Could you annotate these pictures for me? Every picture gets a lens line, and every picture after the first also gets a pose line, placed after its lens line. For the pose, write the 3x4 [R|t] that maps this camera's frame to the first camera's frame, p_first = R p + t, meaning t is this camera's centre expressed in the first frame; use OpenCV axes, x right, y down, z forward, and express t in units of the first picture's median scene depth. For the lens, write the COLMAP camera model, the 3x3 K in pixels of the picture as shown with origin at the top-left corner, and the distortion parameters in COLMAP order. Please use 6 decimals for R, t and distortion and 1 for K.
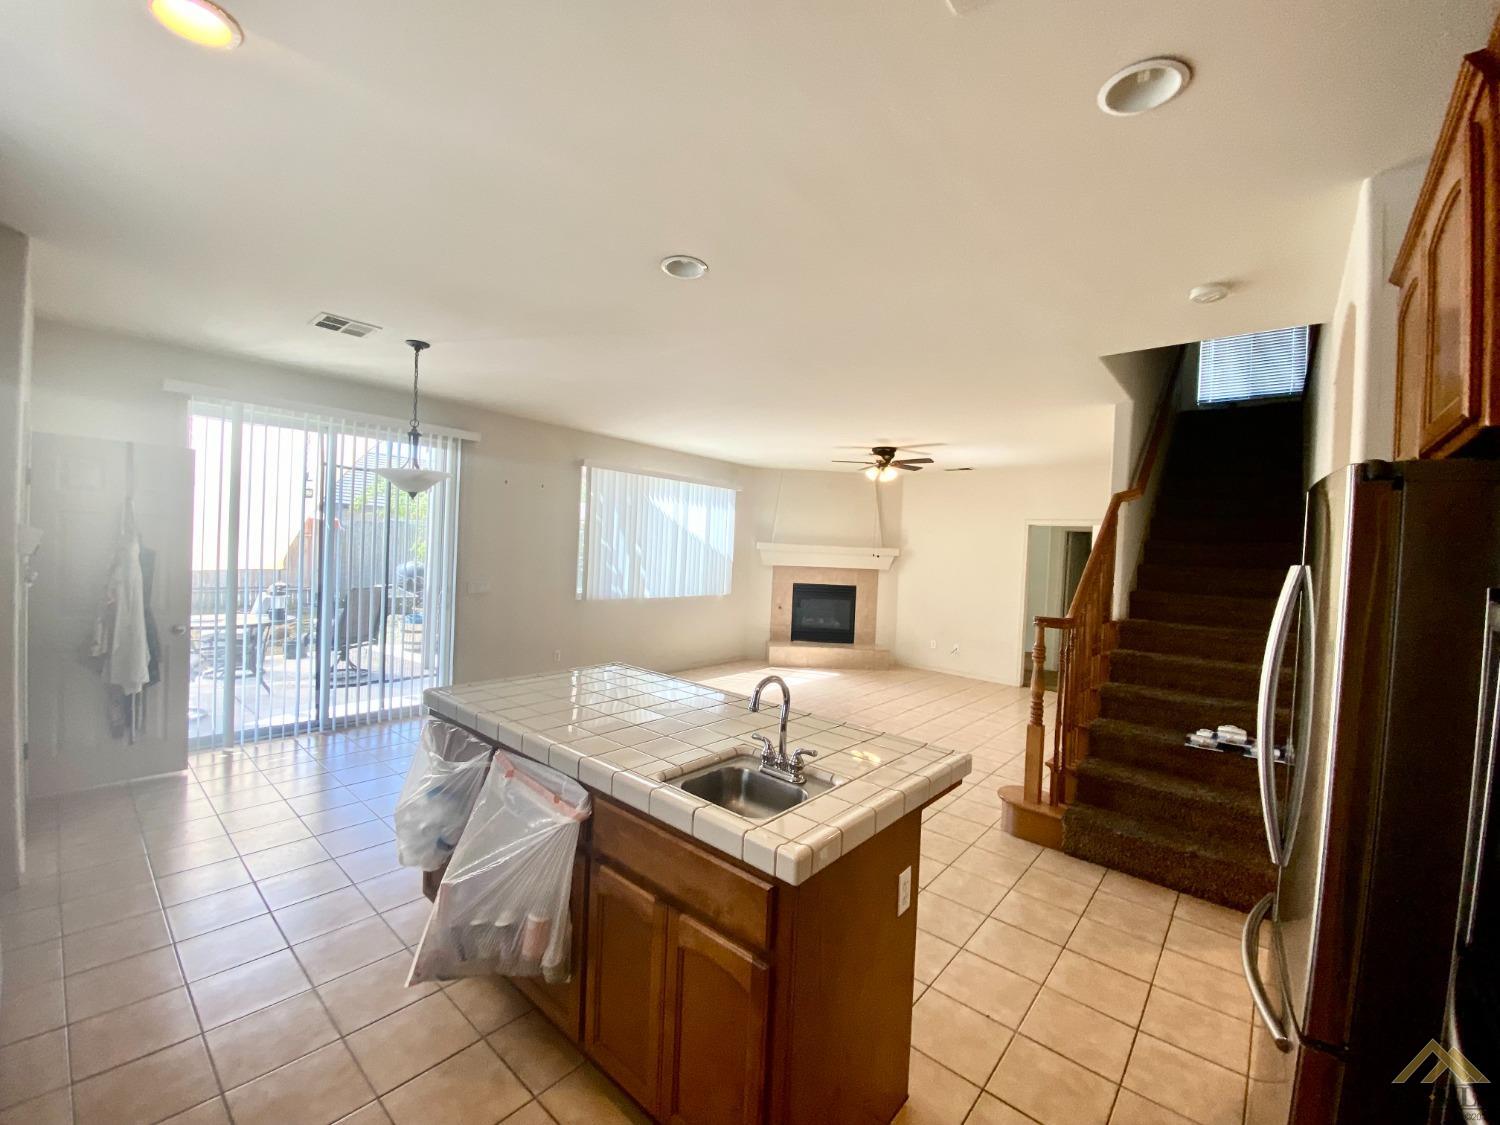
lens RADIAL K [[612.0, 0, 754.9], [0, 612.0, 567.3], [0, 0, 1]] dist [0.016979, -0.000512]
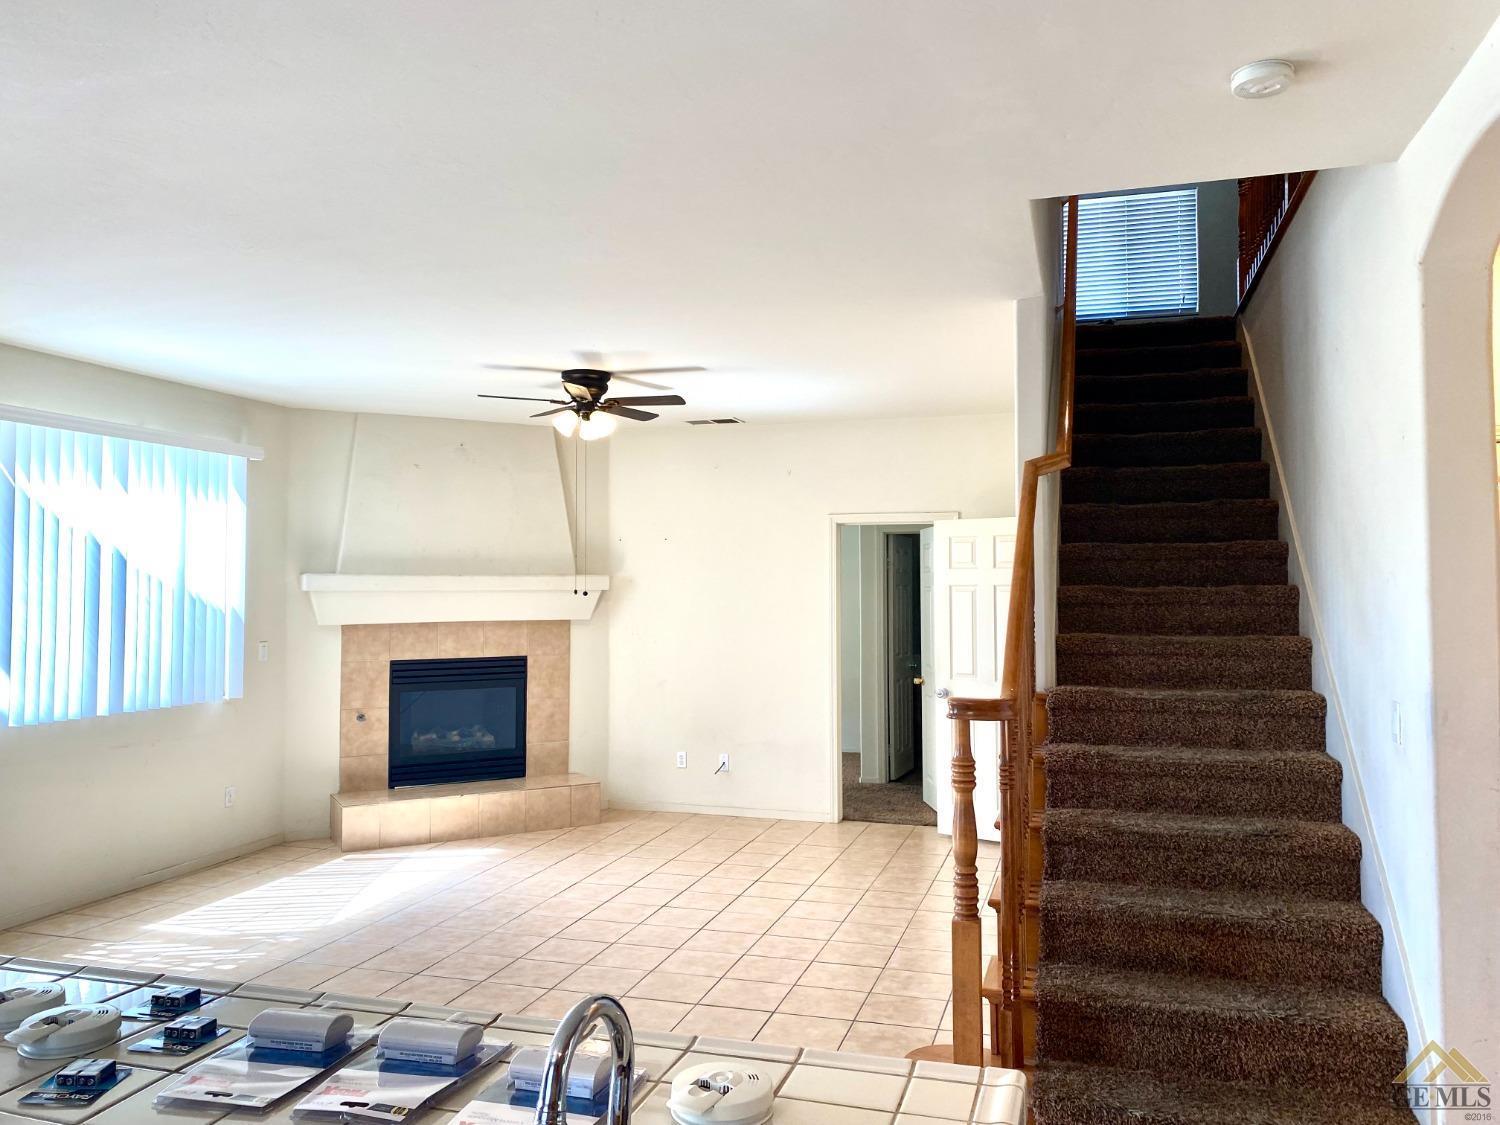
lens RADIAL K [[1124.0, 0, 752.0], [0, 1124.0, 559.0], [0, 0, 1]] dist [0.052979, -0.007534]
pose [[0.911587, -0.034808, 0.409632, -0.037926], [0.053627, 0.997964, -0.034539, -0.007019], [-0.407595, 0.053453, 0.911597, 0.122066]]
